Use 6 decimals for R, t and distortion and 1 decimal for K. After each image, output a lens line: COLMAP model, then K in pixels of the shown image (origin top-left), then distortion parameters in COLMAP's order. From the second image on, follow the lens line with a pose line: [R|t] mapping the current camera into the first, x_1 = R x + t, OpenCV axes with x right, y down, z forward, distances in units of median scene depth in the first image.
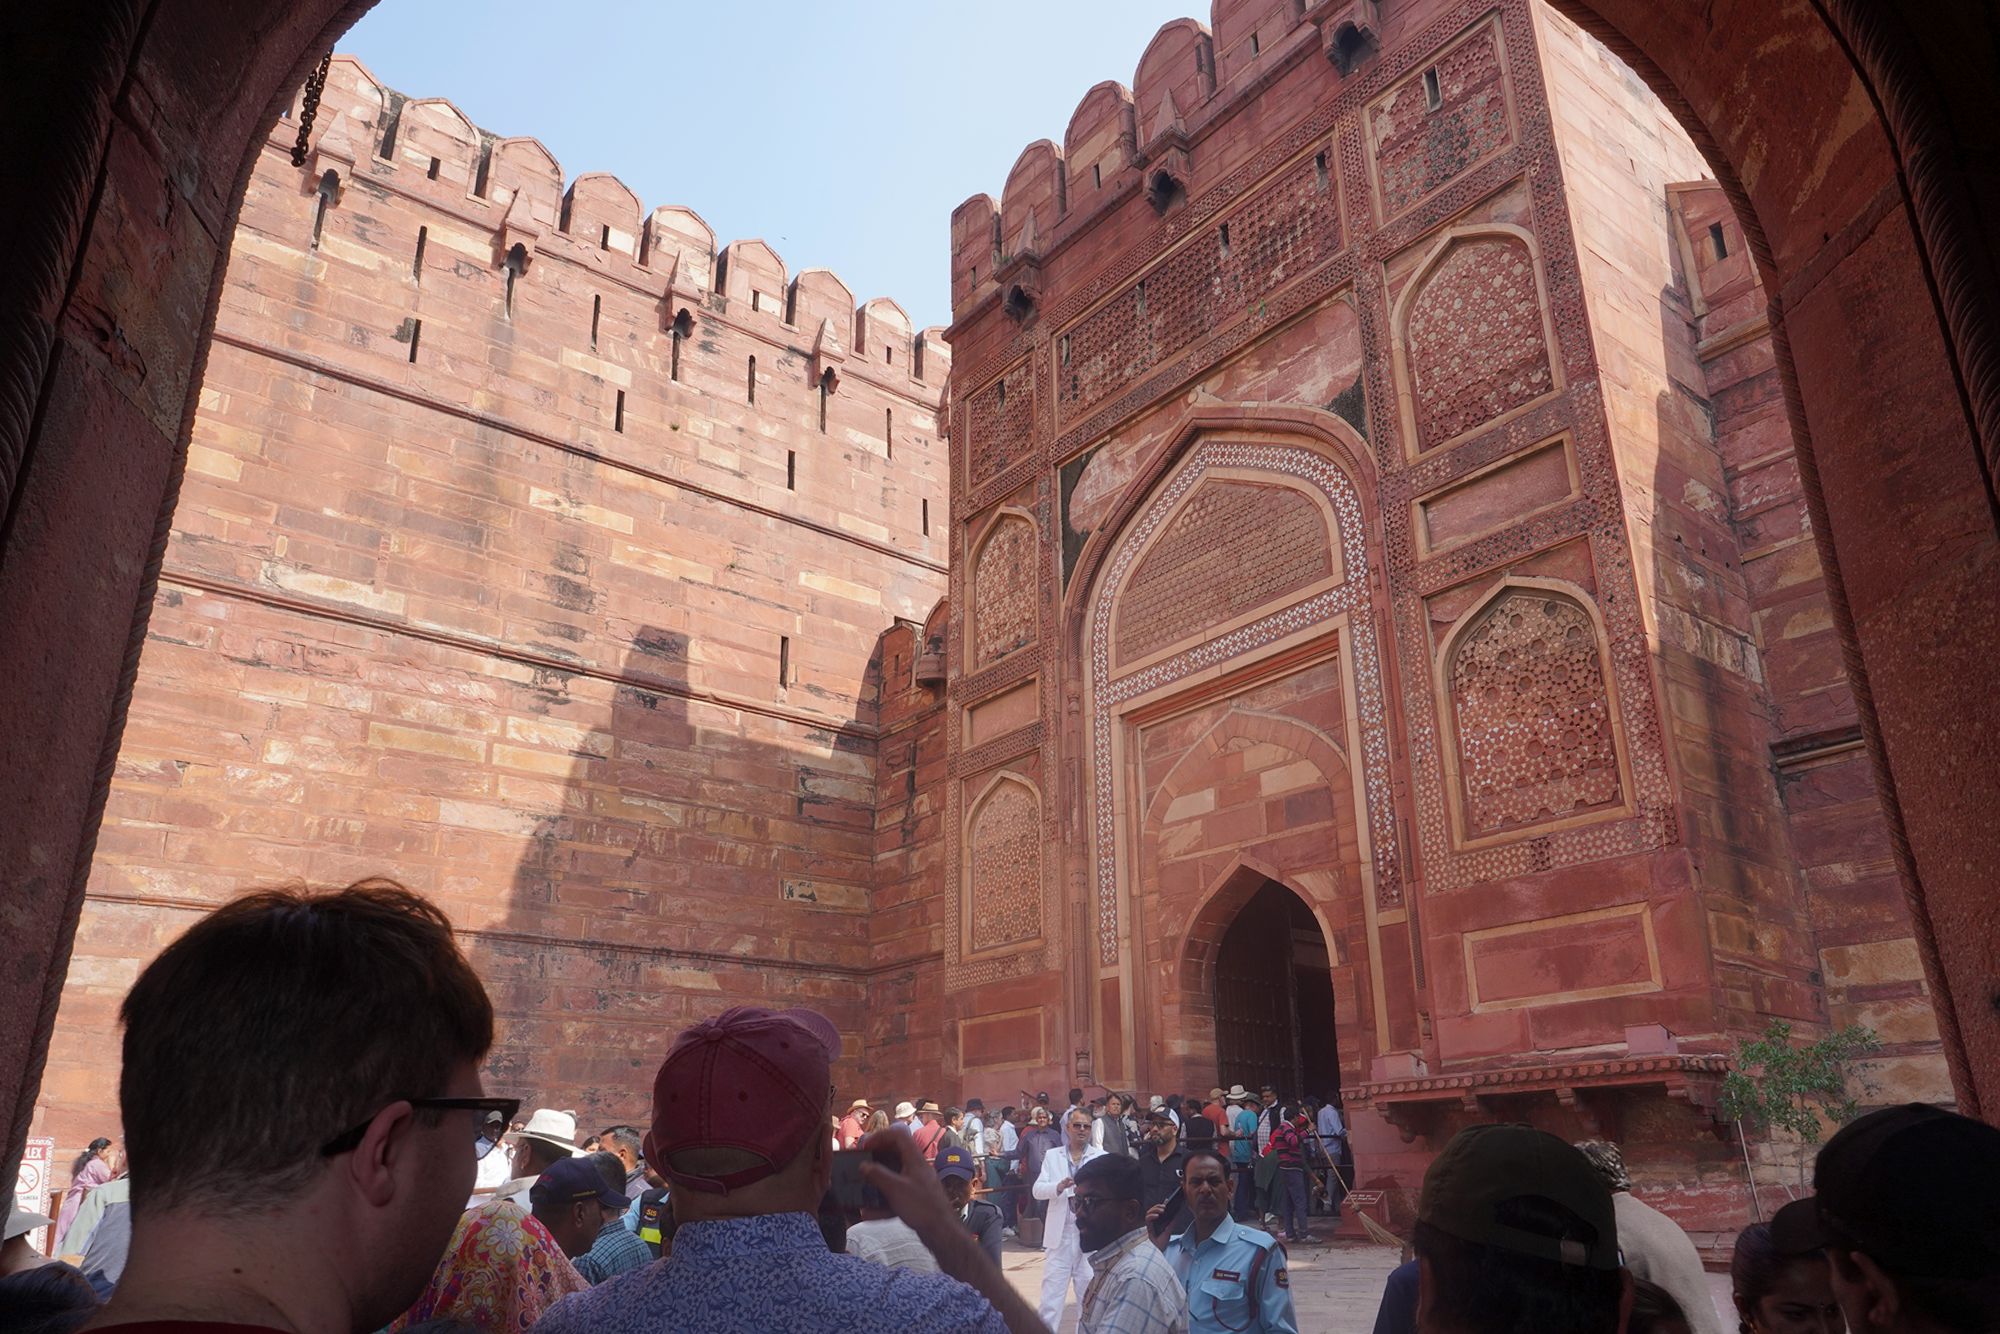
lens RADIAL K [[1400.8, 0, 992.9], [0, 1400.8, 669.0], [0, 0, 1]] dist [-0.028180, 0.029546]
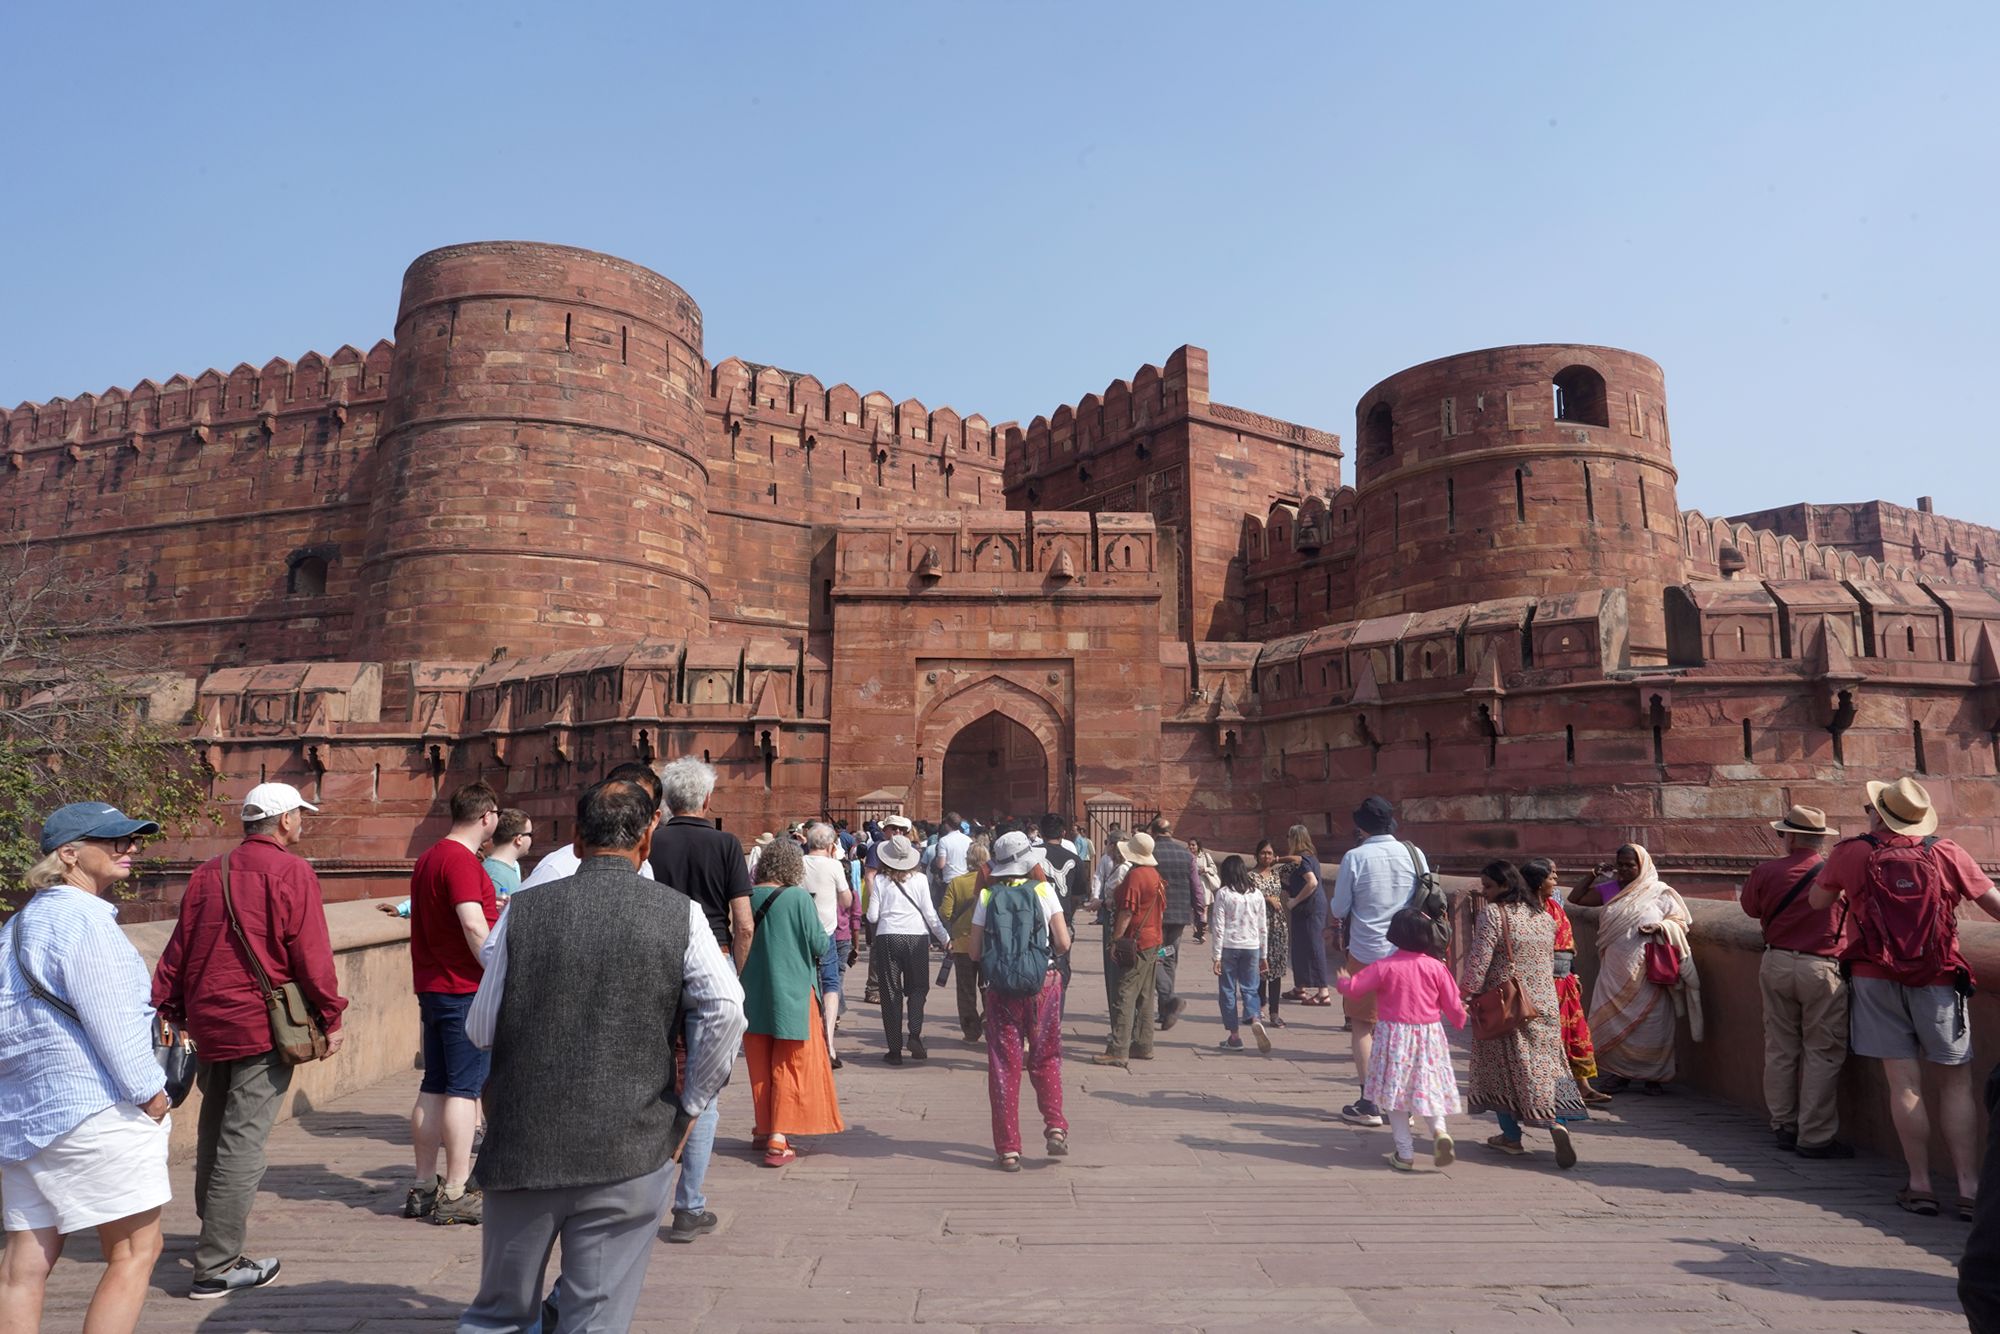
lens RADIAL K [[1335.1, 0, 995.1], [0, 1335.1, 670.4], [0, 0, 1]] dist [-0.023082, 0.022906]
pose [[0.997845, -0.004669, -0.065448, 0.126615], [0.019073, 0.975030, 0.221251, -0.578512], [0.062781, -0.222023, 0.973018, -1.607275]]
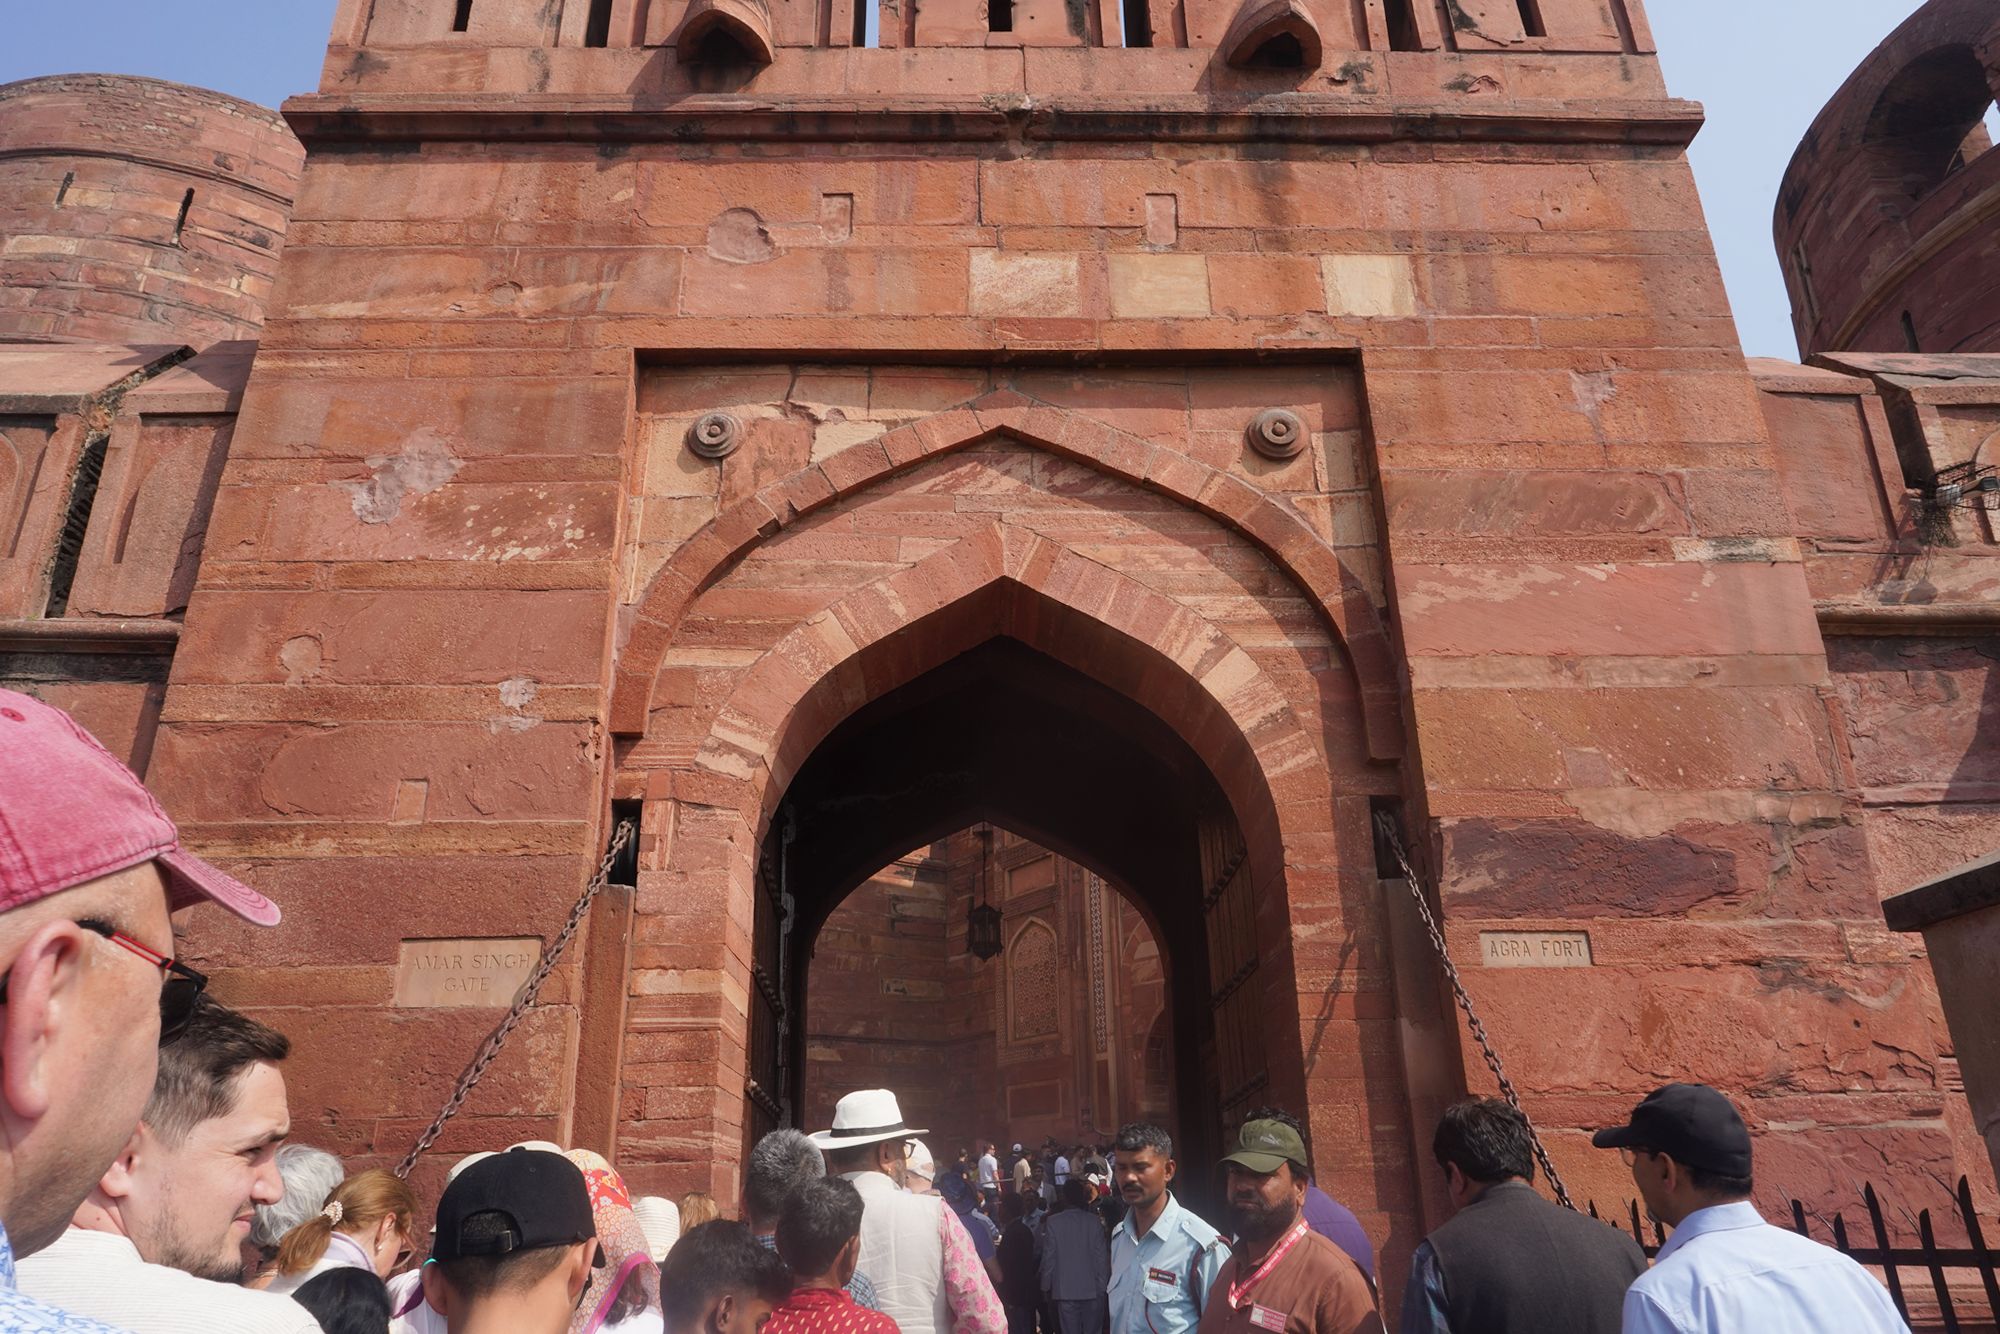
lens RADIAL K [[1335.1, 0, 995.1], [0, 1335.1, 670.4], [0, 0, 1]] dist [-0.023082, 0.022906]
pose [[0.998694, -0.030493, -0.040997, 0.037553], [0.029593, 0.999312, -0.022375, -0.173377], [0.041651, 0.021132, 0.998909, -0.466383]]
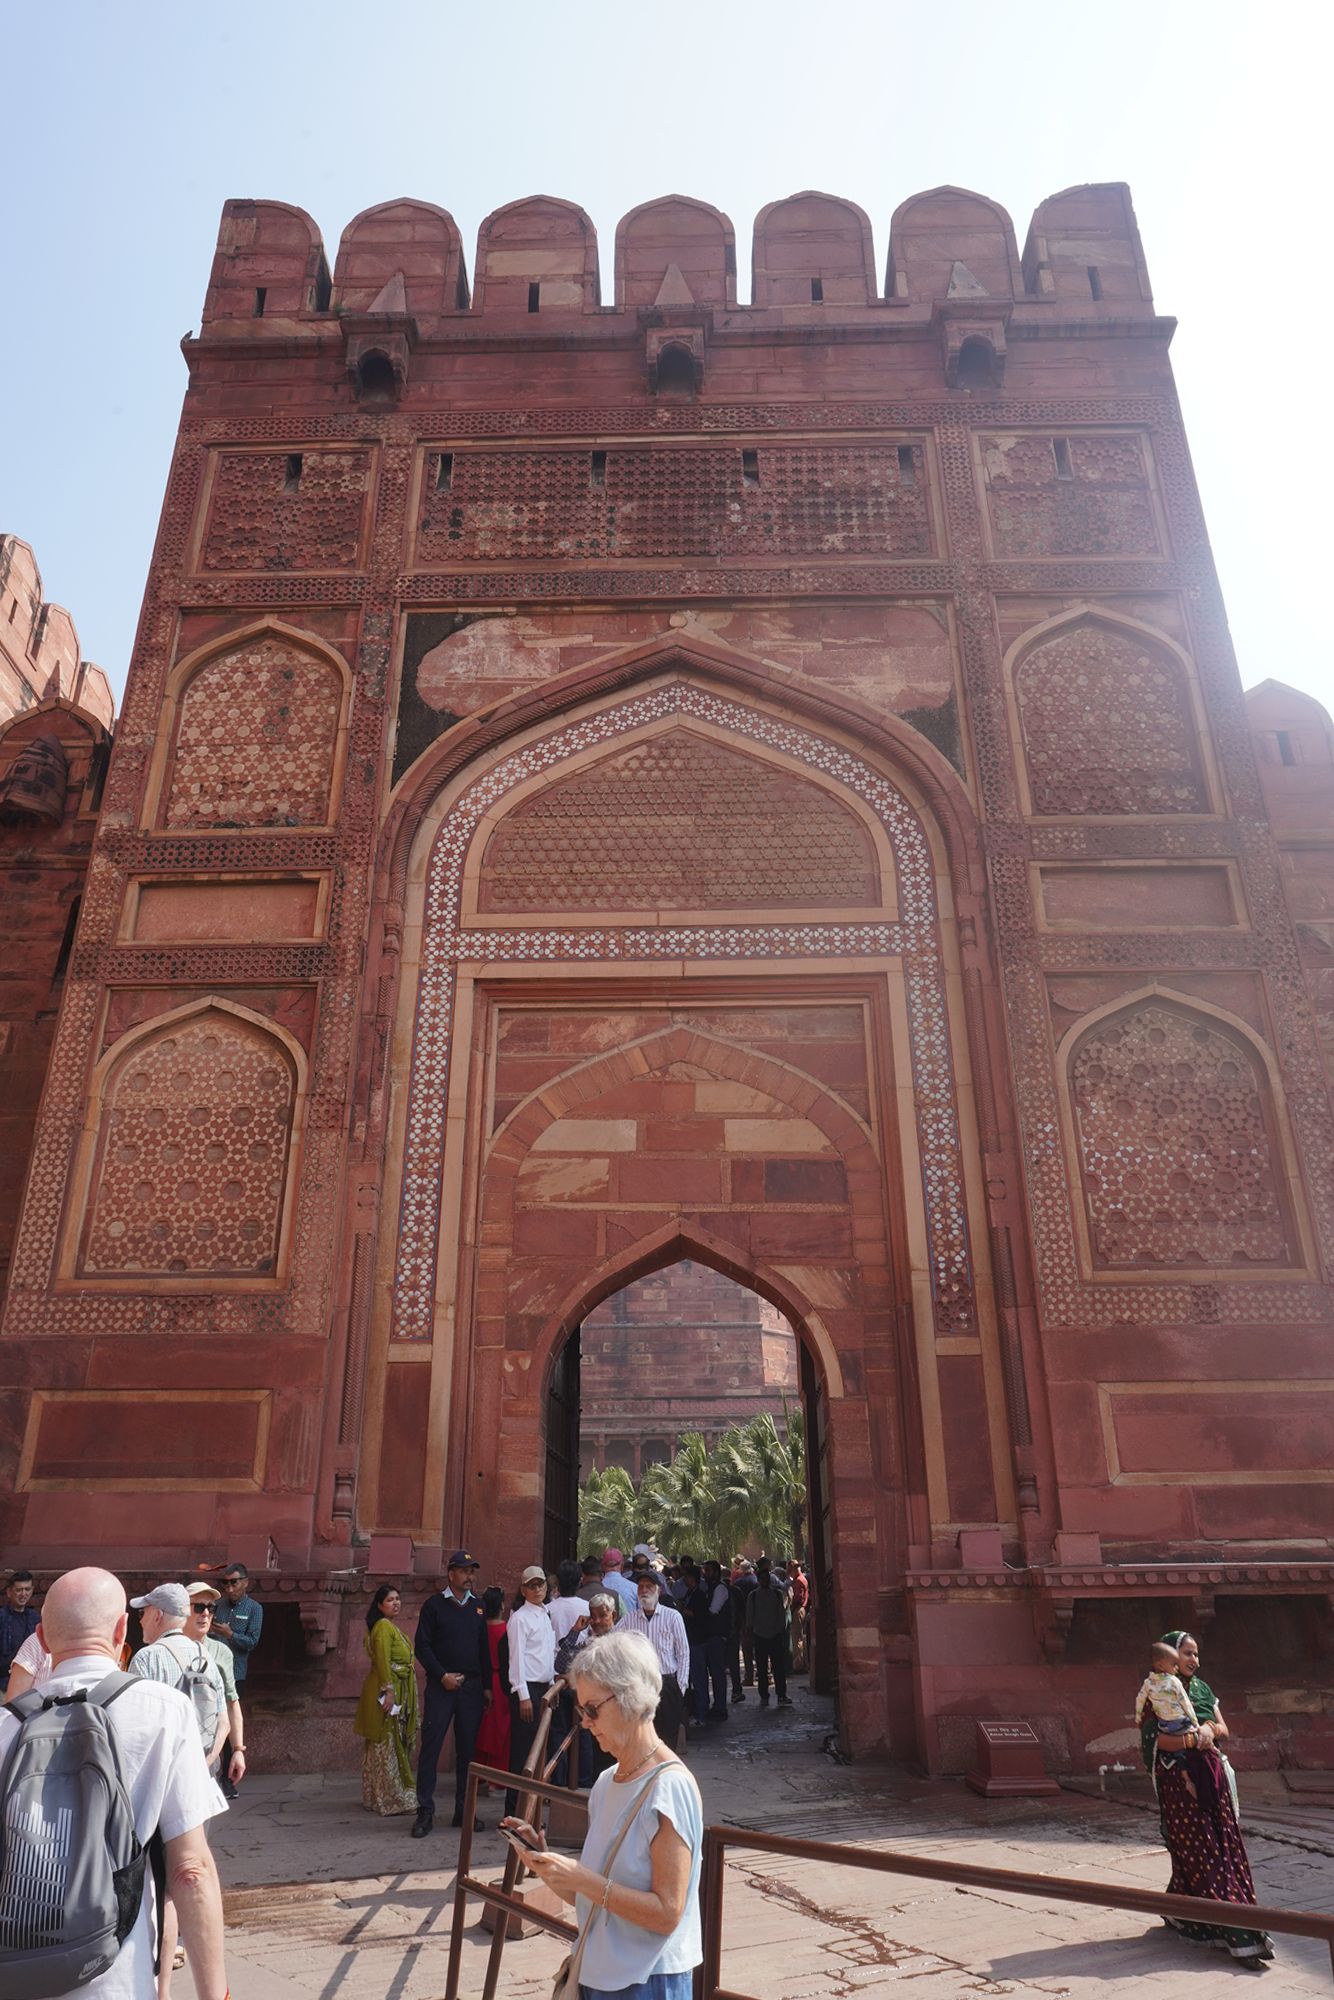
lens RADIAL K [[1400.8, 0, 674.6], [0, 1400.8, 985.8], [0, 0, 1]] dist [-0.028180, 0.029546]
pose [[0.619006, 0.334461, 0.710610, -0.338340], [-0.279375, 0.939382, -0.198776, 0.147138], [-0.734017, -0.075483, 0.674923, 0.475986]]
